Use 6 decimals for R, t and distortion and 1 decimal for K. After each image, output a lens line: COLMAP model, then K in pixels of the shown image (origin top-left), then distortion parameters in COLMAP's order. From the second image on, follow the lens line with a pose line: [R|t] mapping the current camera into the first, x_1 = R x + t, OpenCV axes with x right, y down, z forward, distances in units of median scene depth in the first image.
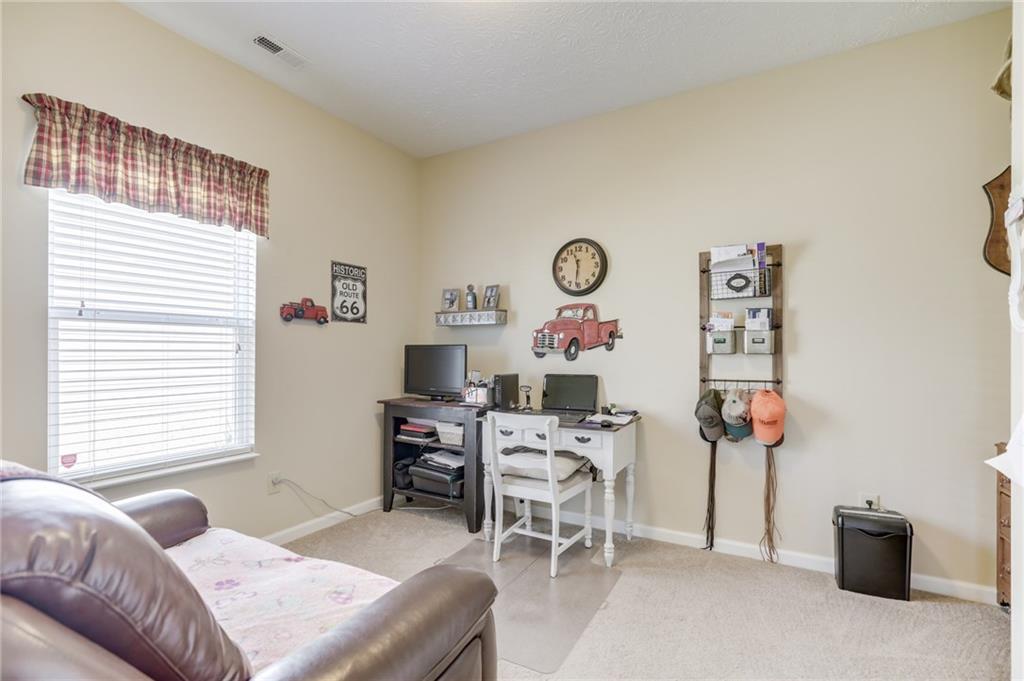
lens RADIAL K [[464.8, 0, 513.8], [0, 464.8, 339.0], [0, 0, 1]] dist [-0.032195, 0.015594]
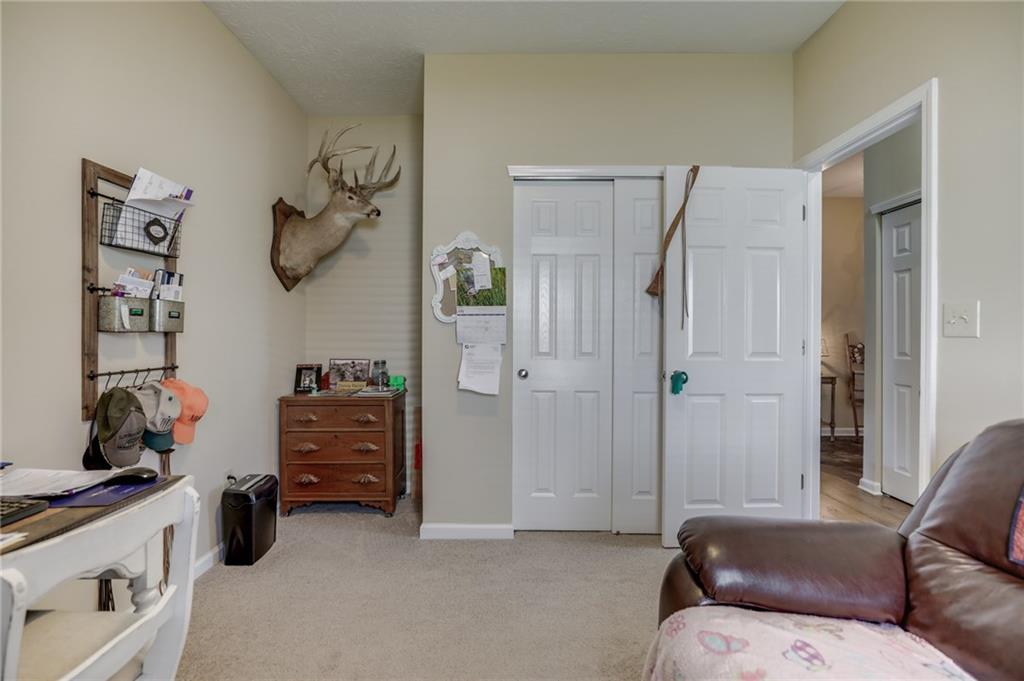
lens RADIAL K [[464.8, 0, 513.8], [0, 464.8, 339.0], [0, 0, 1]] dist [-0.032195, 0.015594]
pose [[-0.504609, -0.003944, 0.863339, -0.393379], [-0.021462, 0.999738, -0.007977, 0.036285], [-0.863081, -0.022555, -0.504561, 0.874343]]
